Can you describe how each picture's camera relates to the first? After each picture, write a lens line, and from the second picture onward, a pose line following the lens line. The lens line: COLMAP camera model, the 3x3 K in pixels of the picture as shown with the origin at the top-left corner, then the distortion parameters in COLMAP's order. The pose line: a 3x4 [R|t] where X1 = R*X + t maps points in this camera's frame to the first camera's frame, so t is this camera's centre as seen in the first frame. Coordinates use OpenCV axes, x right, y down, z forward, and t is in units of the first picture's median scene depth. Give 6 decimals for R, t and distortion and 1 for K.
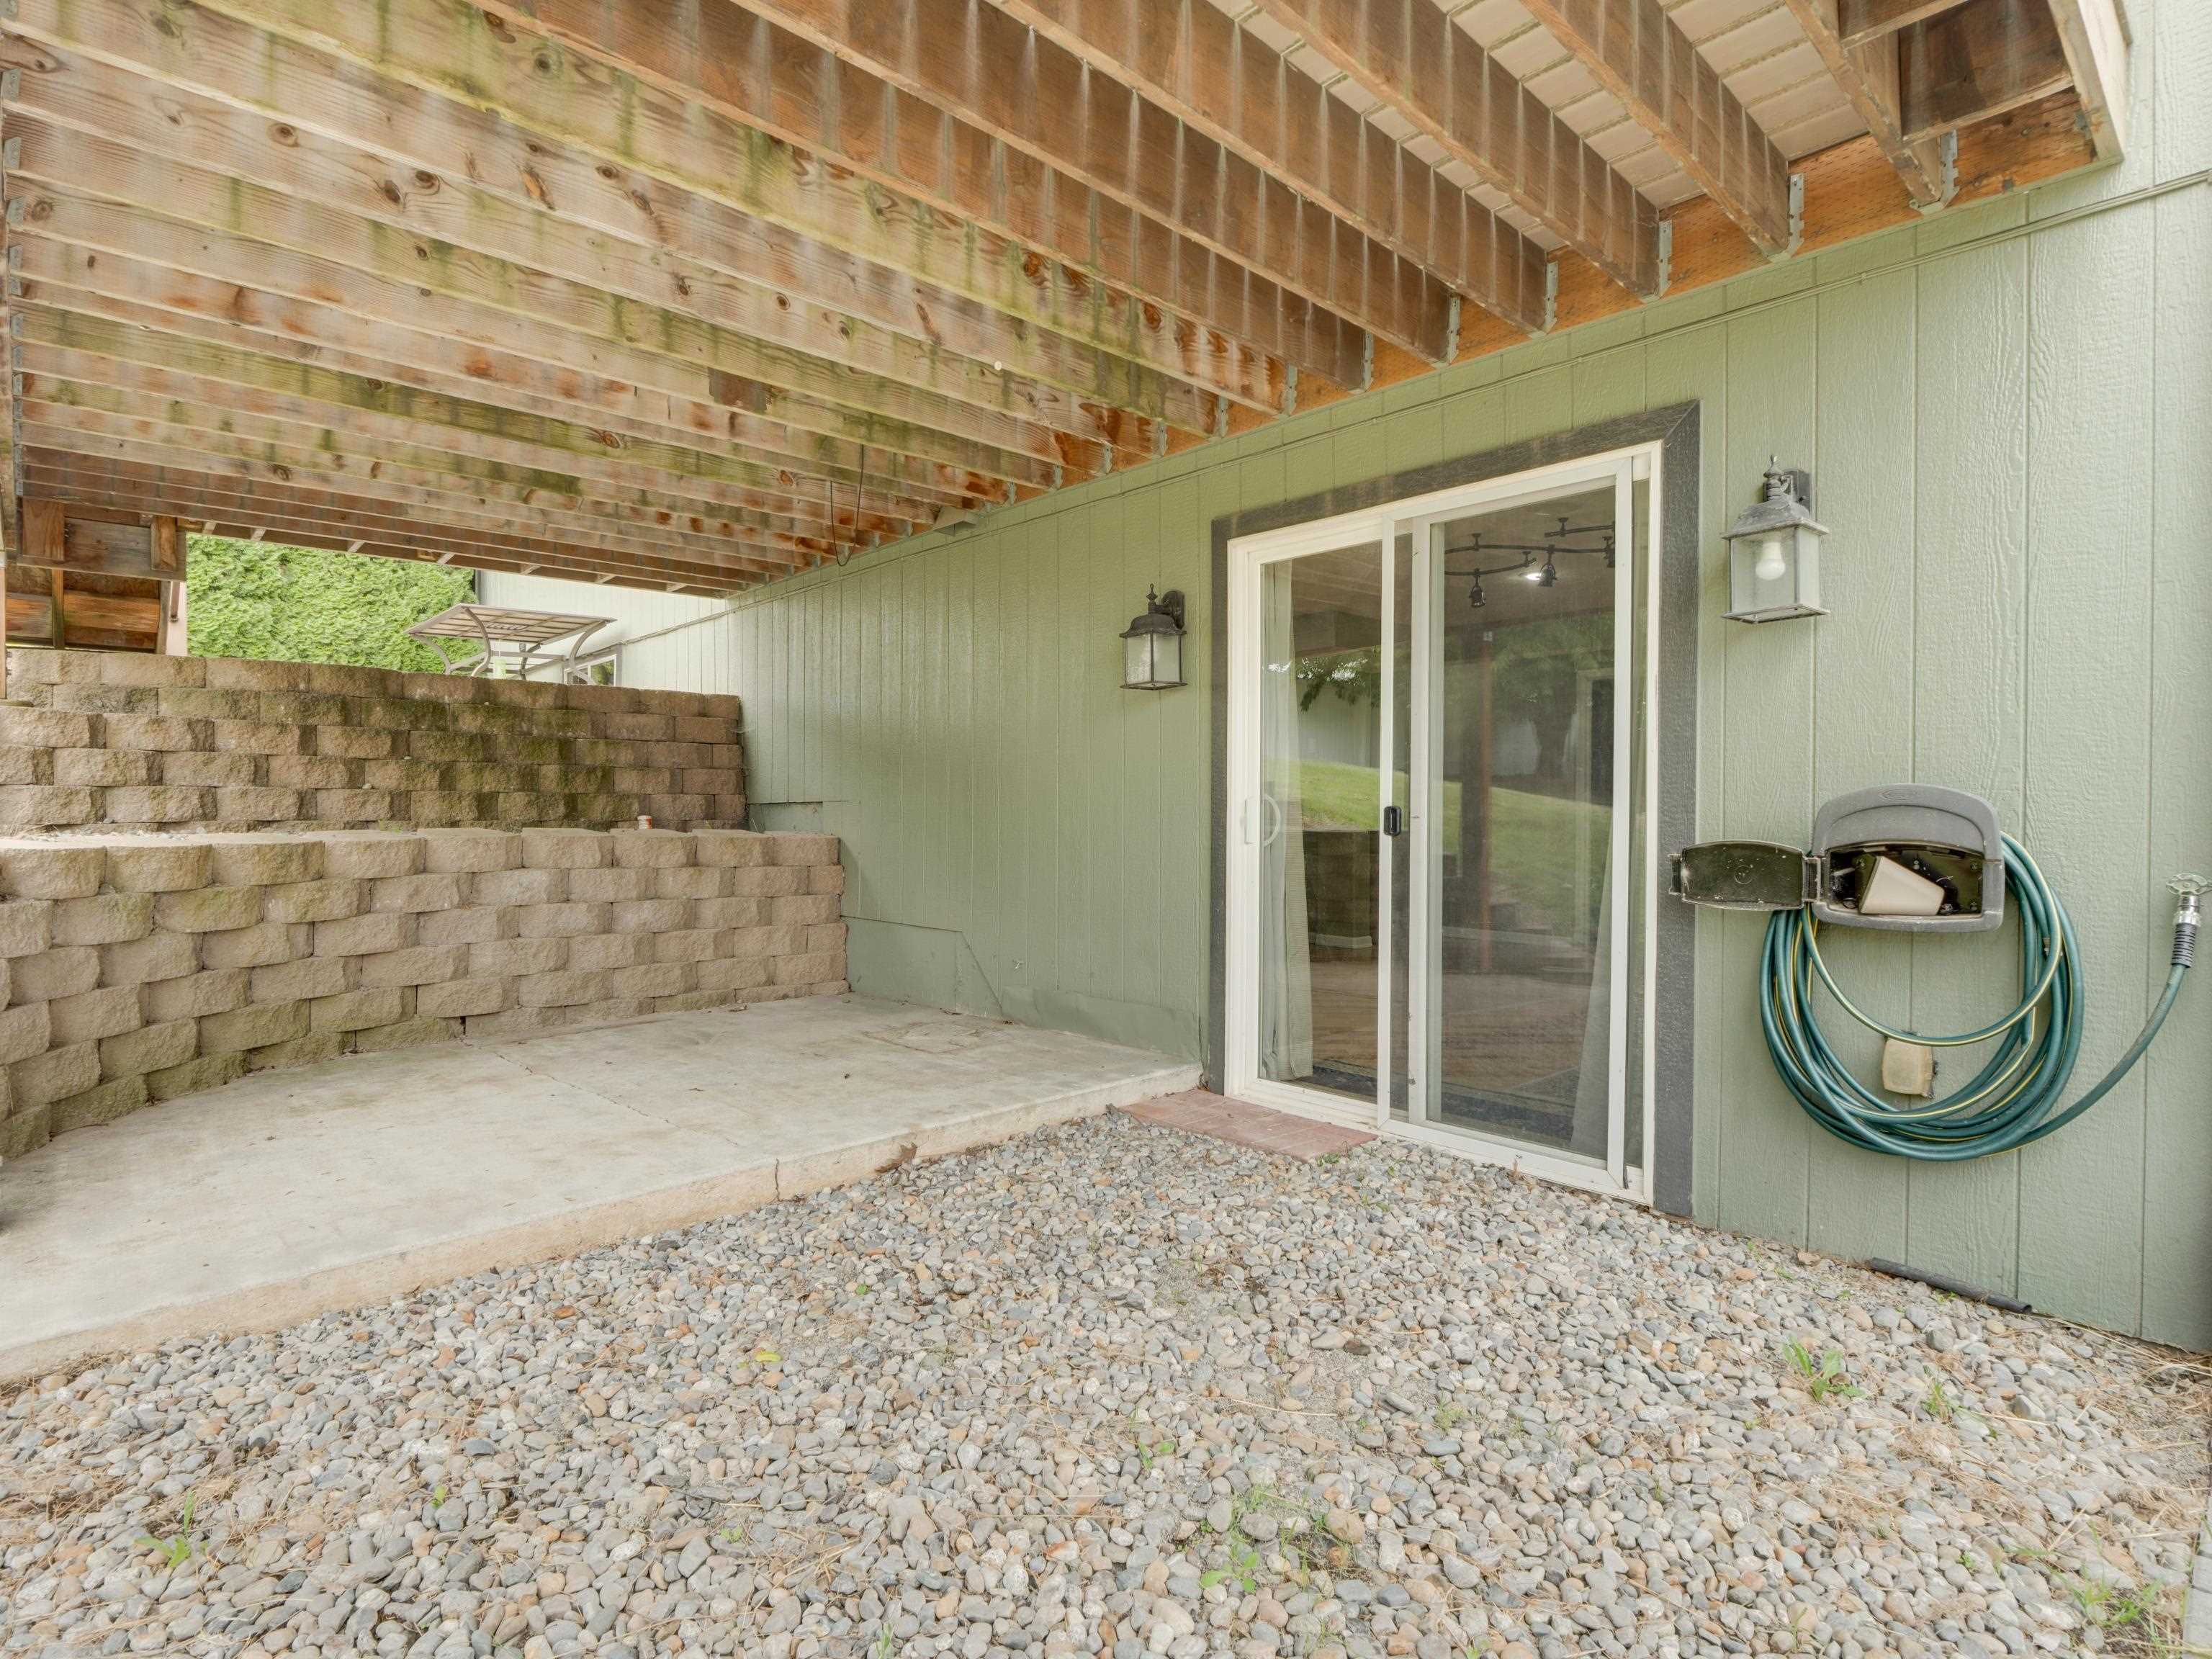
lens RADIAL K [[1143.7, 0, 1102.6], [0, 1143.7, 823.5], [0, 0, 1]] dist [-0.002566, -0.000003]
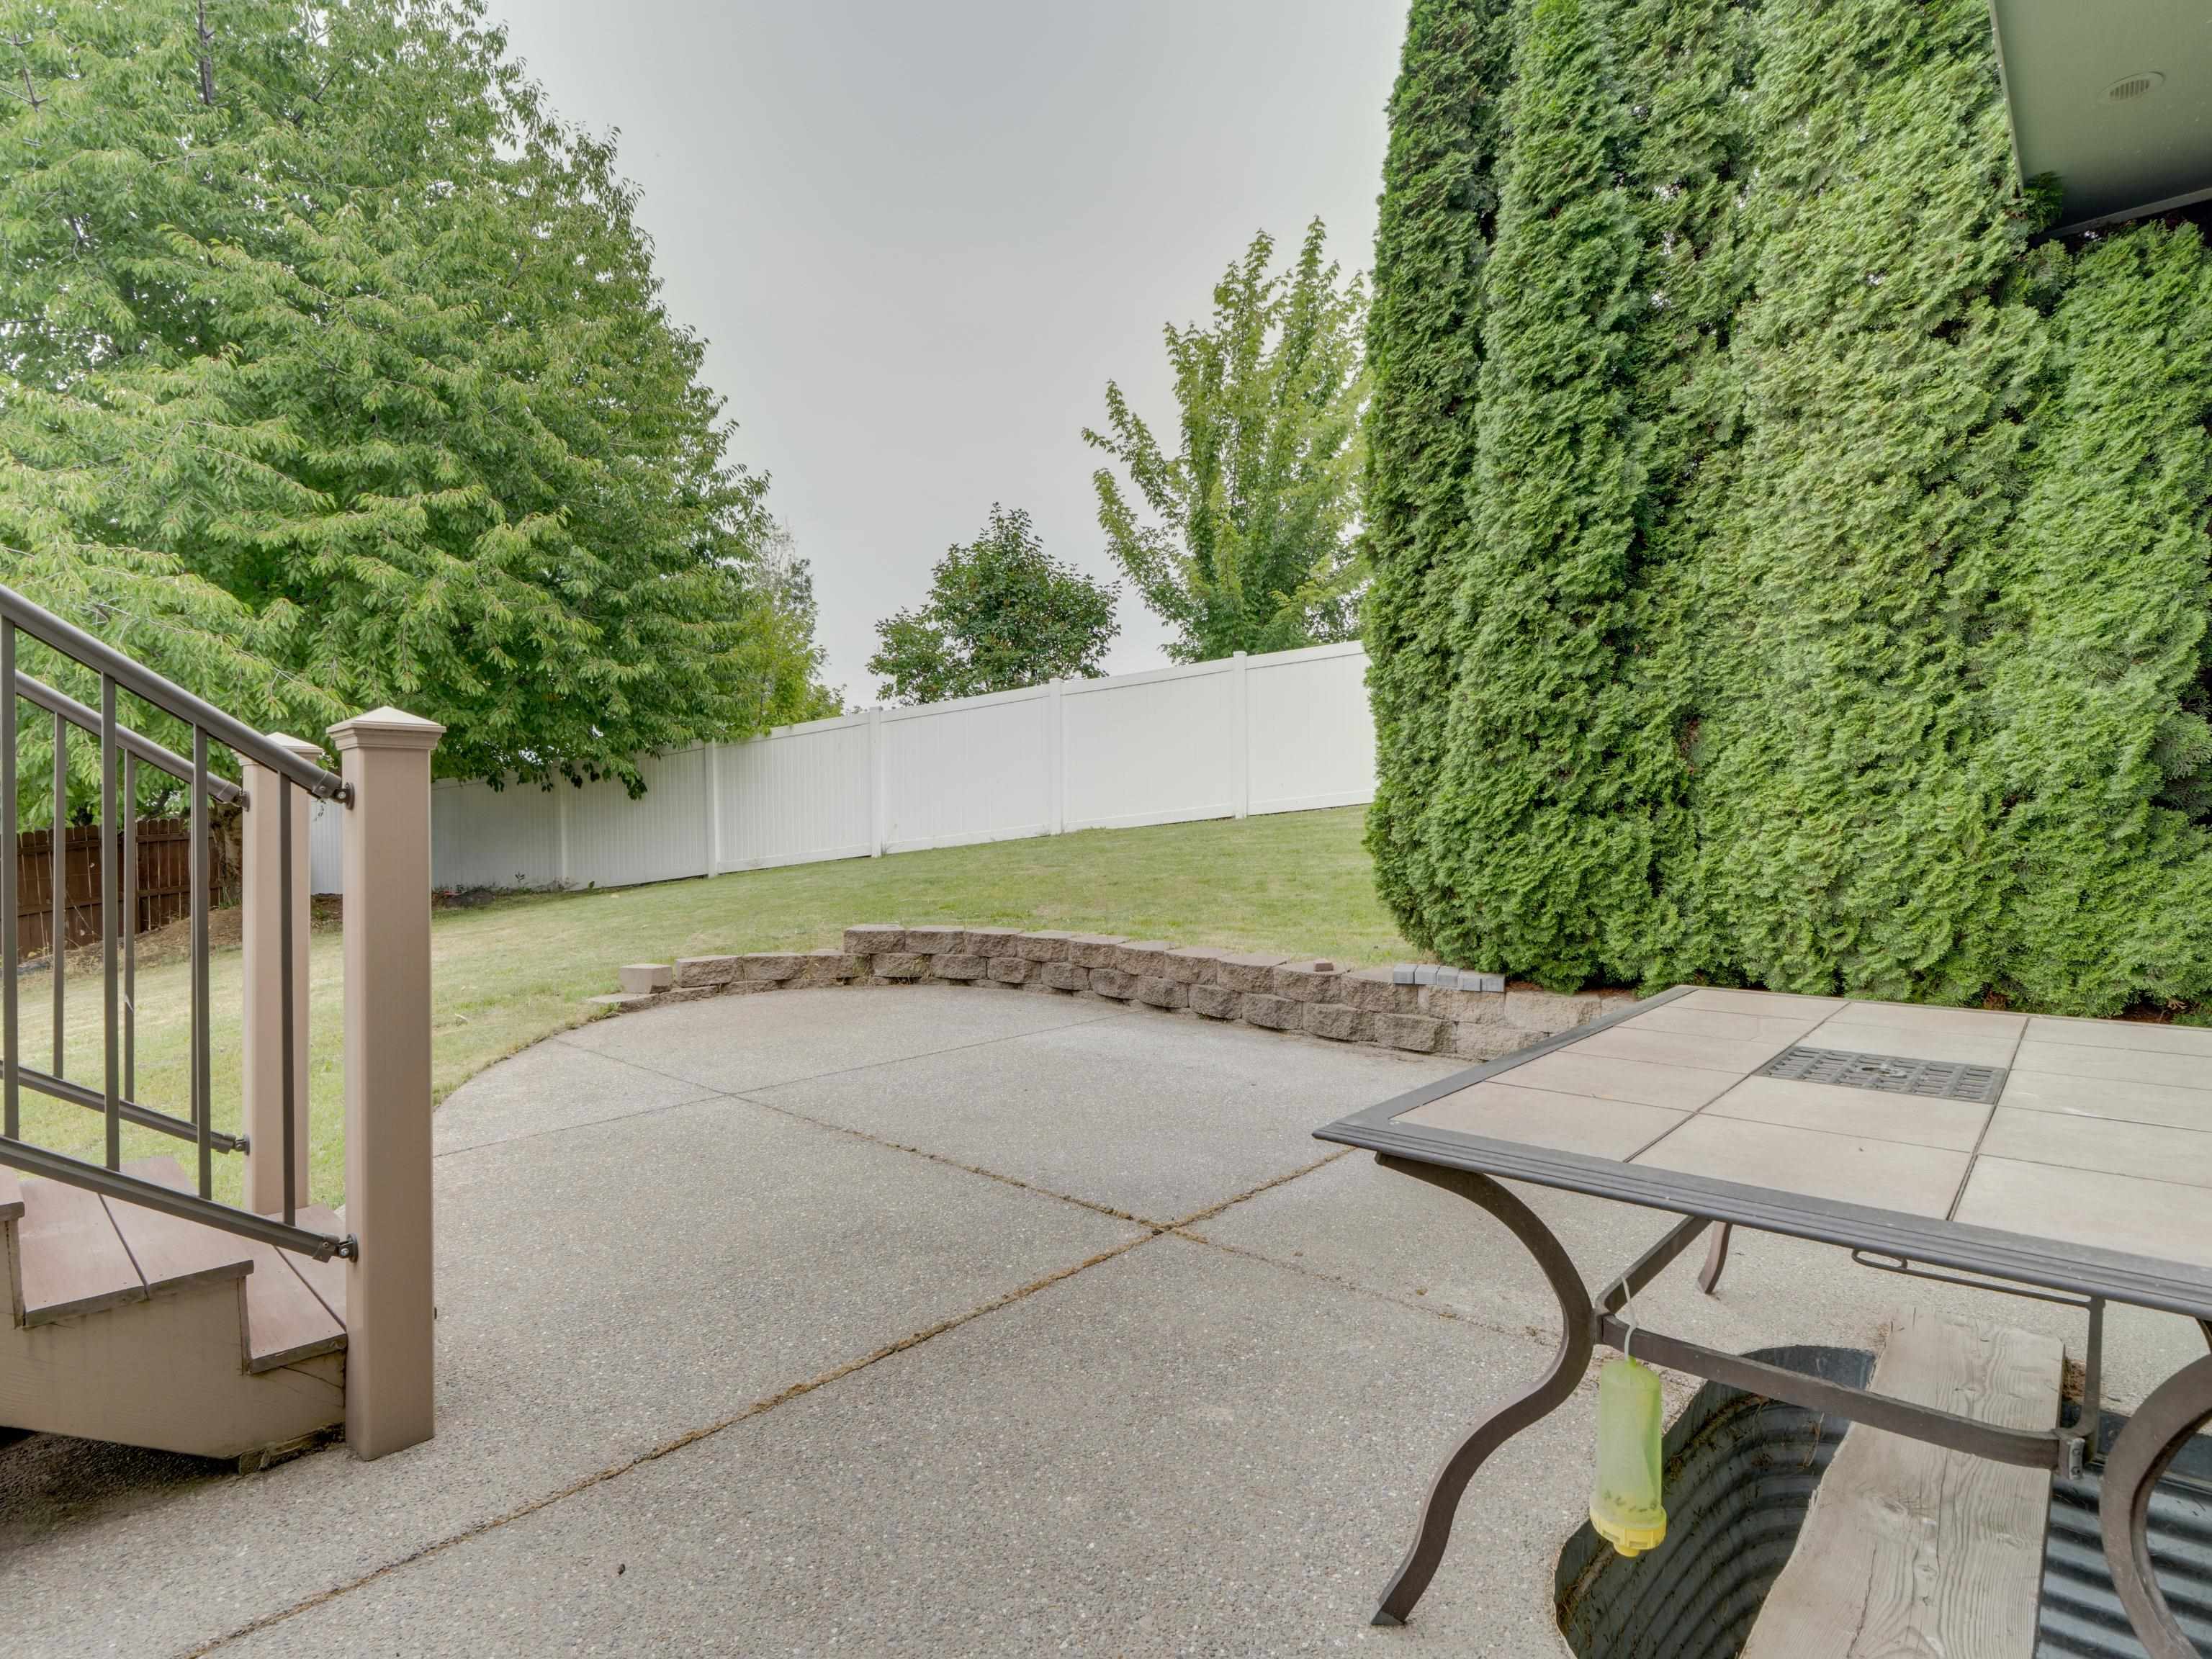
lens RADIAL K [[1143.7, 0, 1102.6], [0, 1143.7, 823.5], [0, 0, 1]] dist [-0.002566, -0.000003]
pose [[0.092901, 0.004572, -0.995665, -0.614075], [-0.013312, 0.999906, 0.003349, -0.412378], [0.995586, 0.012944, 0.092953, 1.594260]]
